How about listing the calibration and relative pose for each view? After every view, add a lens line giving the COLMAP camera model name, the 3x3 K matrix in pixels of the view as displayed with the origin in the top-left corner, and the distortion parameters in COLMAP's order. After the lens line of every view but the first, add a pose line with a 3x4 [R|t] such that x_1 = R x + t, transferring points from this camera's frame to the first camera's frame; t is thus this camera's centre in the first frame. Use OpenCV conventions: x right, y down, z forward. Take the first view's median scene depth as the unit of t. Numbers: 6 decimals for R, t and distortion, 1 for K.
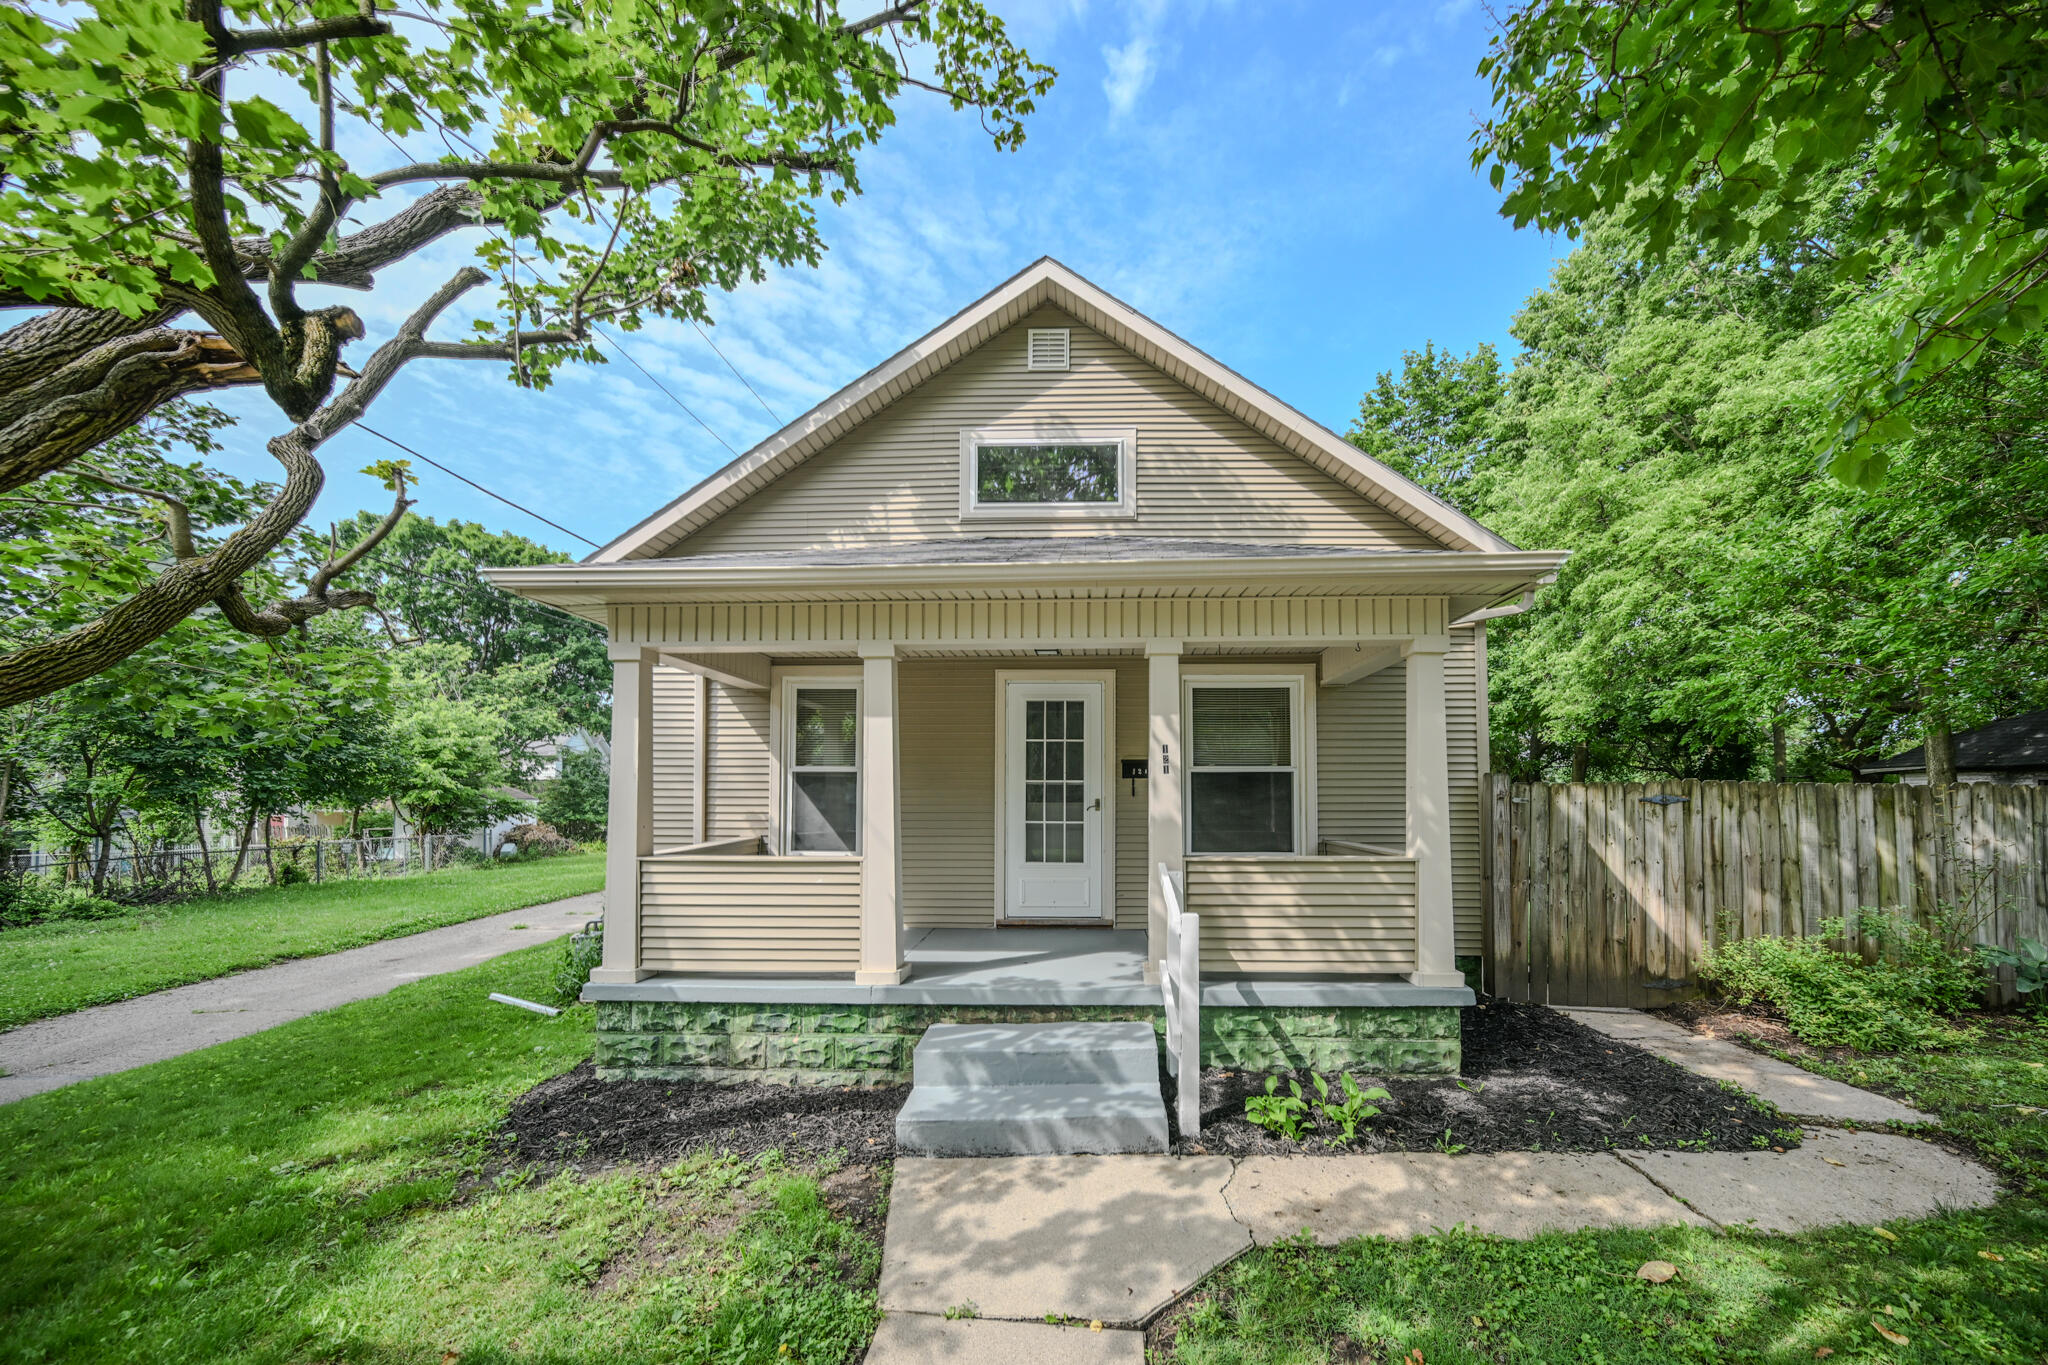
lens RADIAL K [[799.3, 0, 1089.8], [0, 799.3, 736.5], [0, 0, 1]] dist [-0.004109, 0.001165]
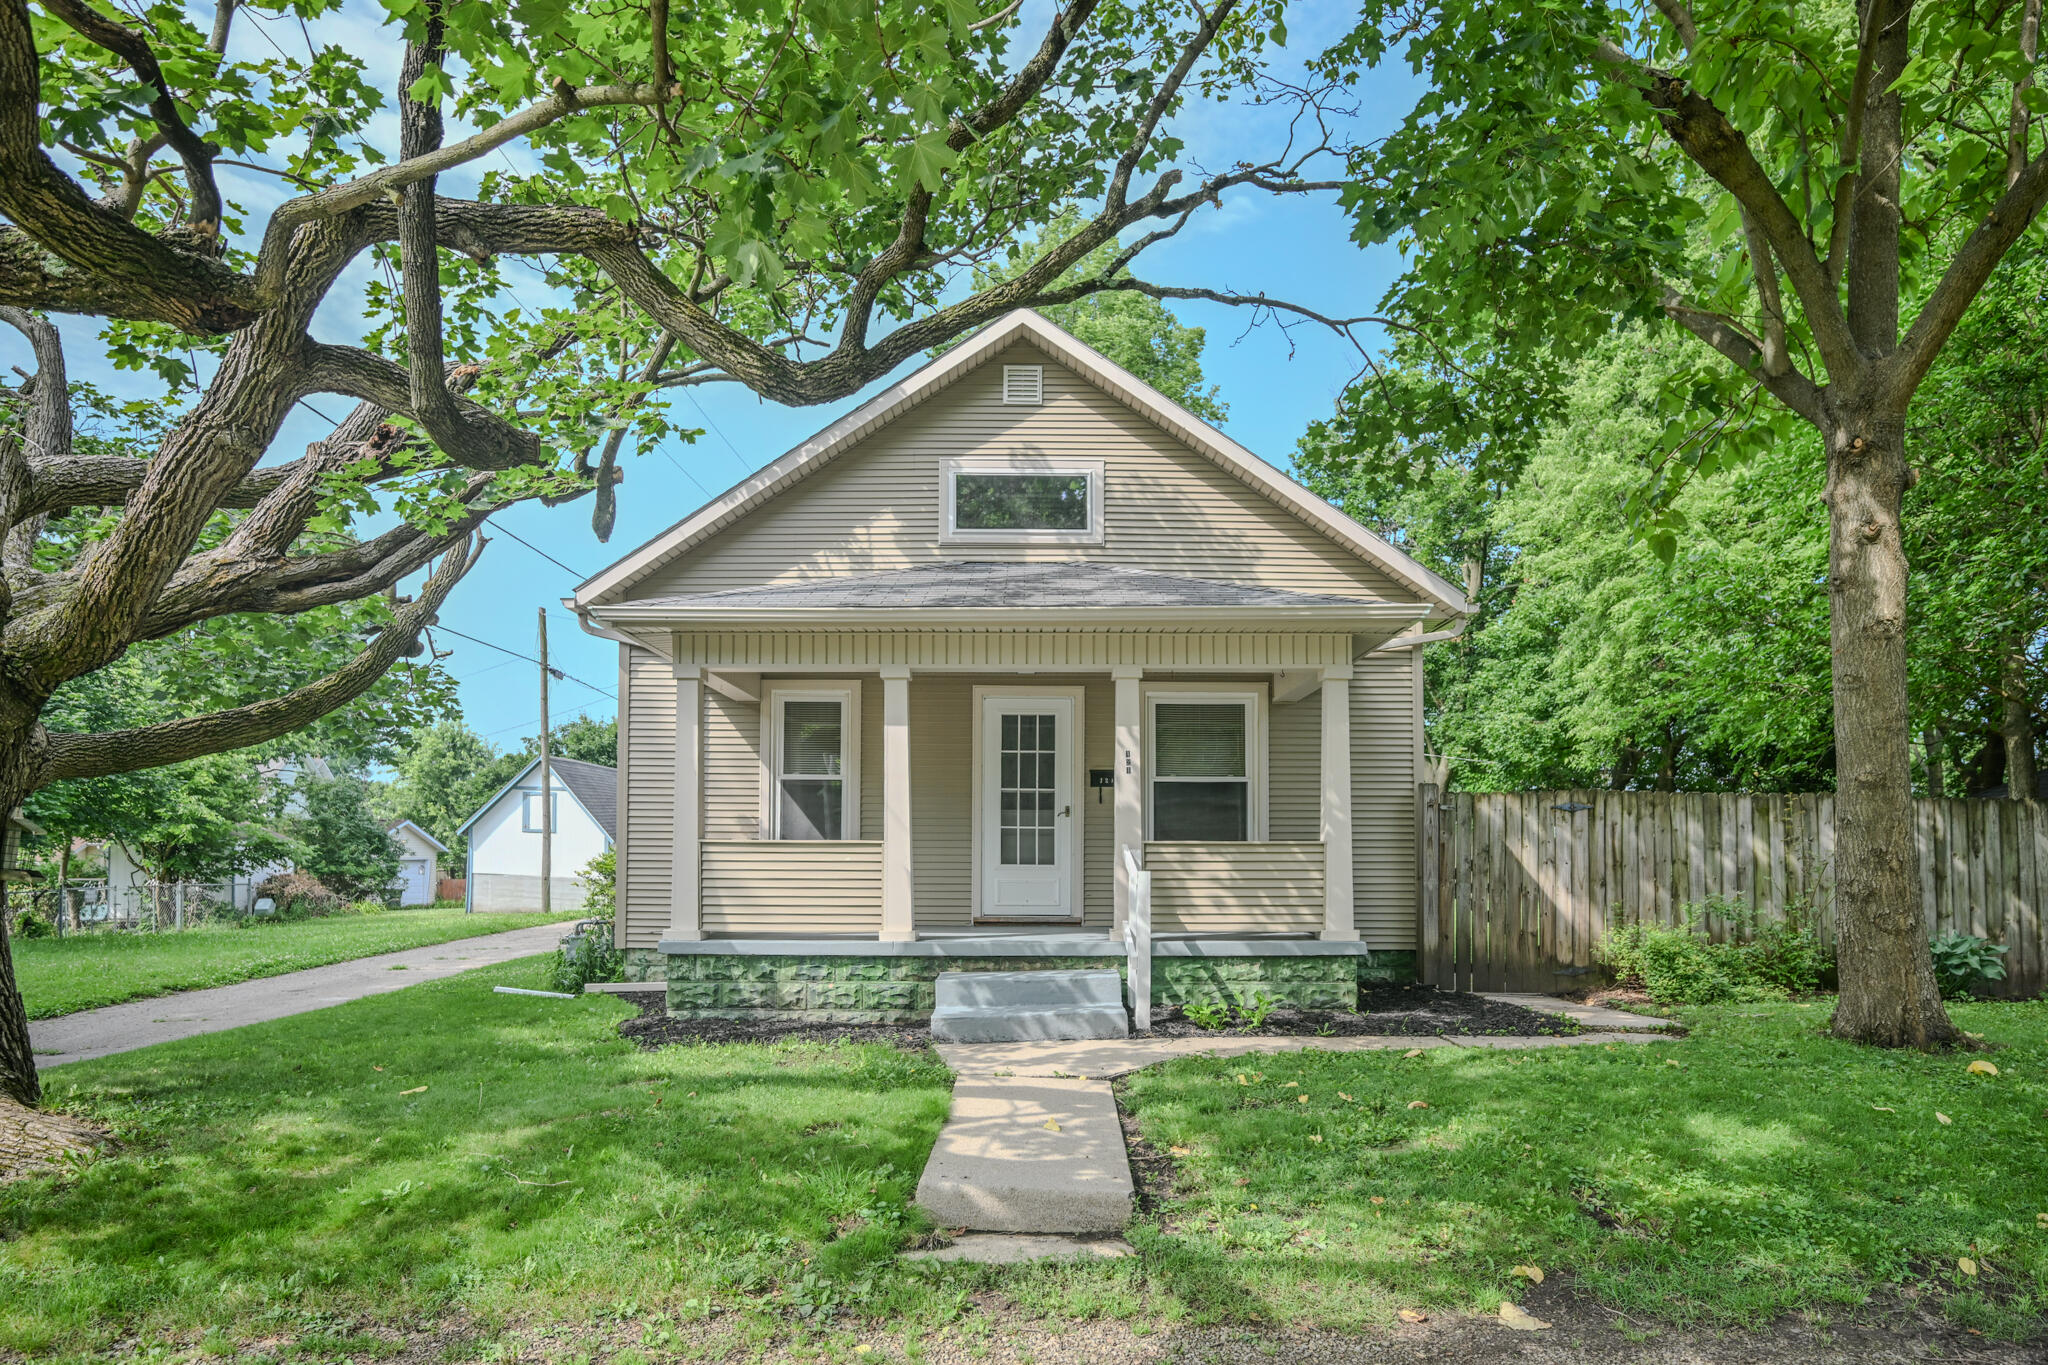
lens RADIAL K [[1234.0, 0, 1050.3], [0, 1234.0, 766.8], [0, 0, 1]] dist [-0.005354, 0.002468]
pose [[0.999734, 0.006369, 0.022186, -0.052317], [-0.006316, 0.999977, -0.002445, 0.030259], [-0.022201, 0.002304, 0.999751, -0.685995]]
